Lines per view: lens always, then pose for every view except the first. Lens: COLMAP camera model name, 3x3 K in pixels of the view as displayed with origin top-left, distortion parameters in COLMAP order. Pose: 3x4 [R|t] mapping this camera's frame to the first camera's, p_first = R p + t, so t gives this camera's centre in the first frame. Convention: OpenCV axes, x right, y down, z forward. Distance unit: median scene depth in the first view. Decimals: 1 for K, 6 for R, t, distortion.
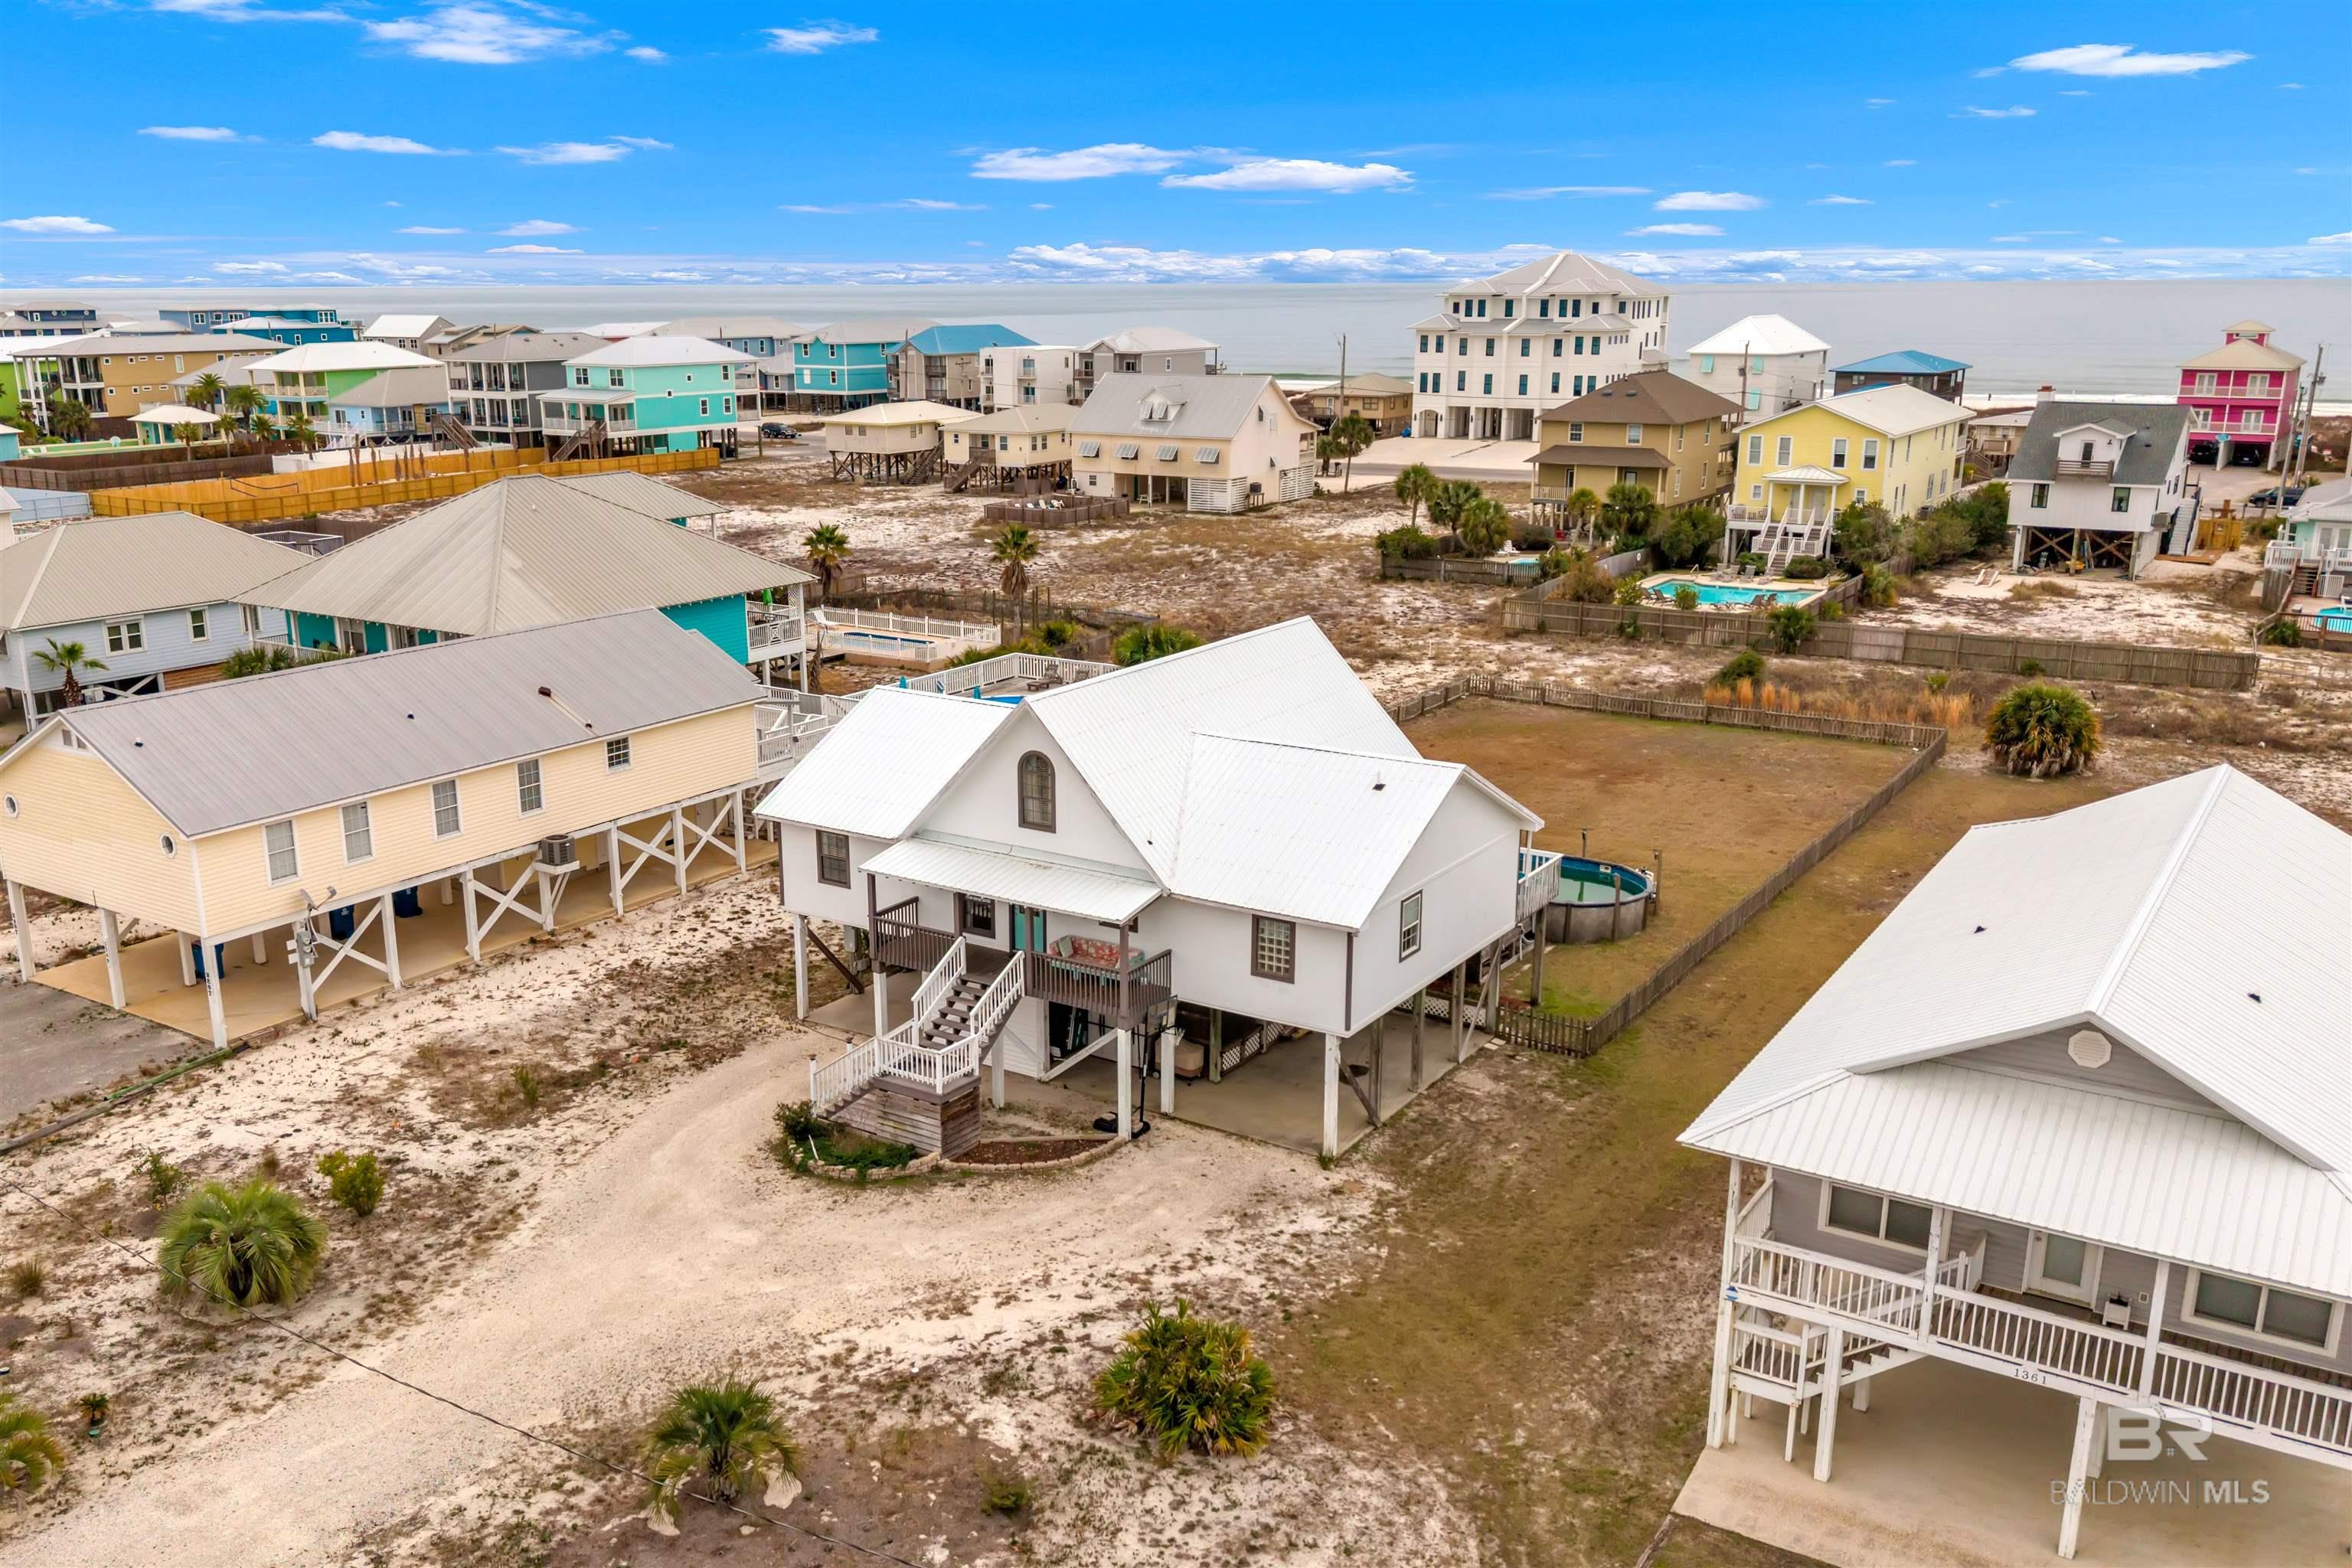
lens RADIAL K [[1935.0, 0, 1079.7], [0, 1935.0, 783.9], [0, 0, 1]] dist [0.058935, -0.104923]
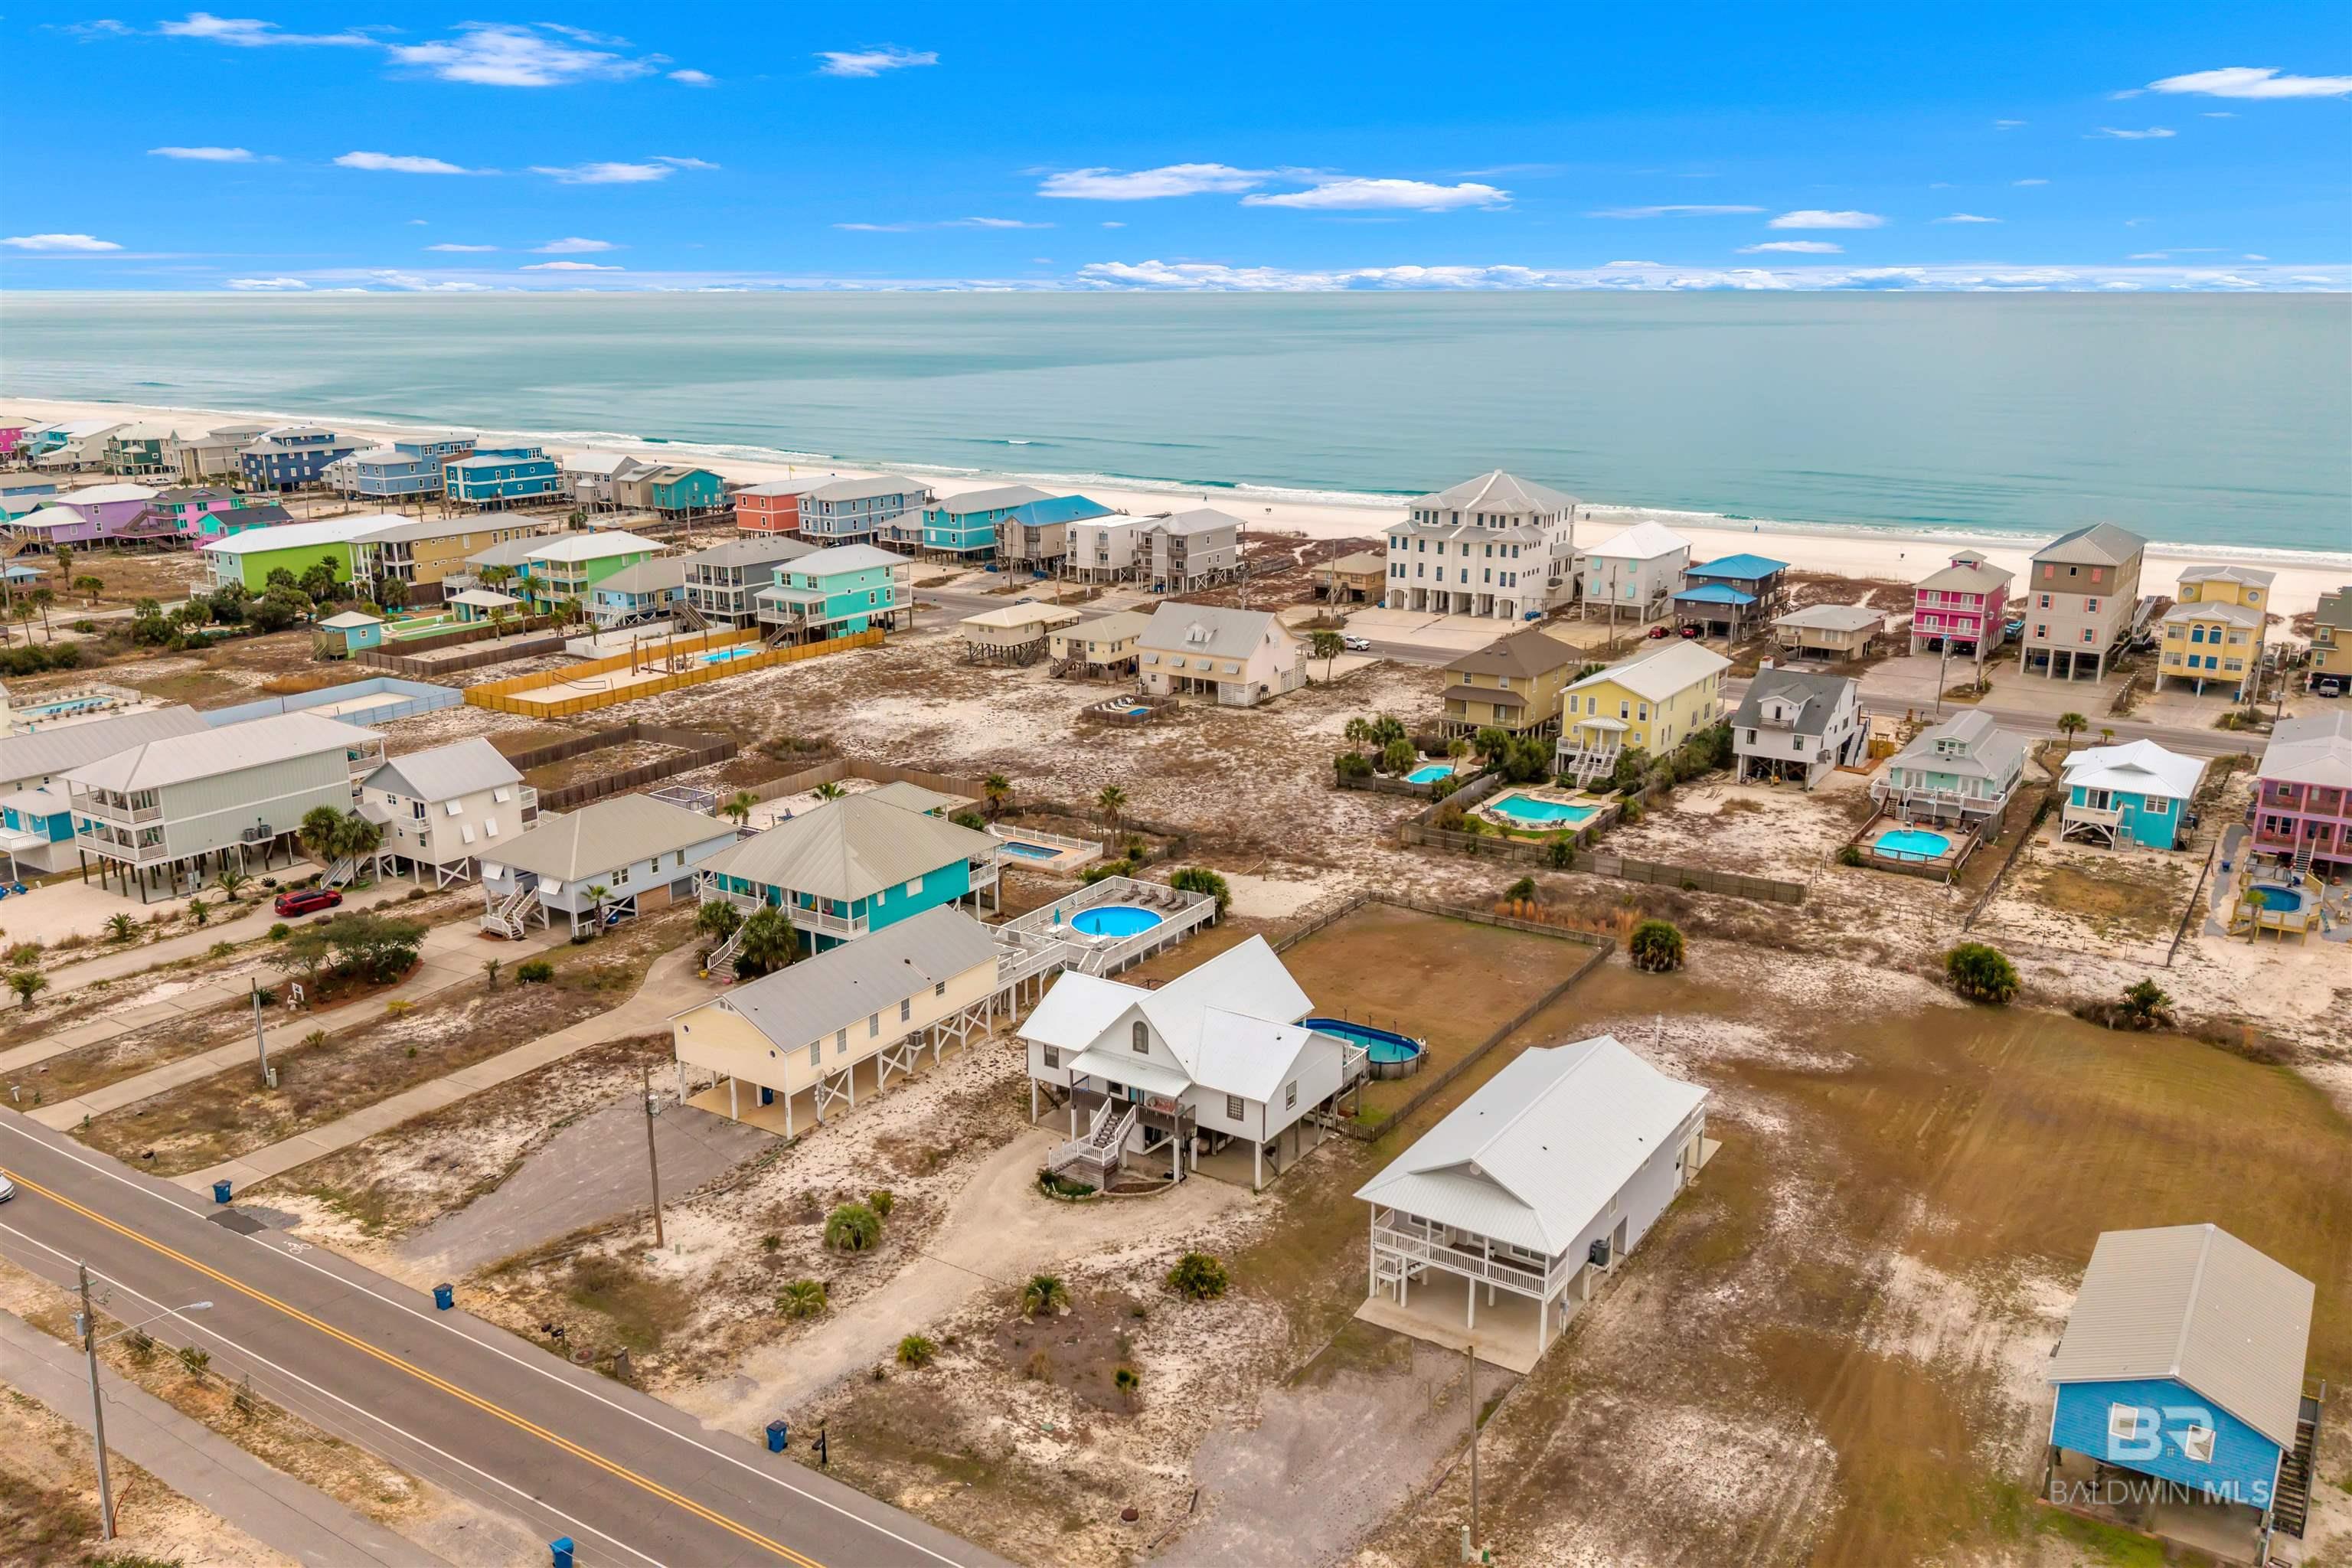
lens RADIAL K [[1818.0, 0, 1155.6], [0, 1818.0, 754.7], [0, 0, 1]] dist [0.166629, -0.508218]
pose [[0.999909, 0.001819, 0.013331, -0.026459], [-0.001837, 0.999997, 0.001353, -0.271429], [-0.013328, -0.001378, 0.999910, -0.995411]]
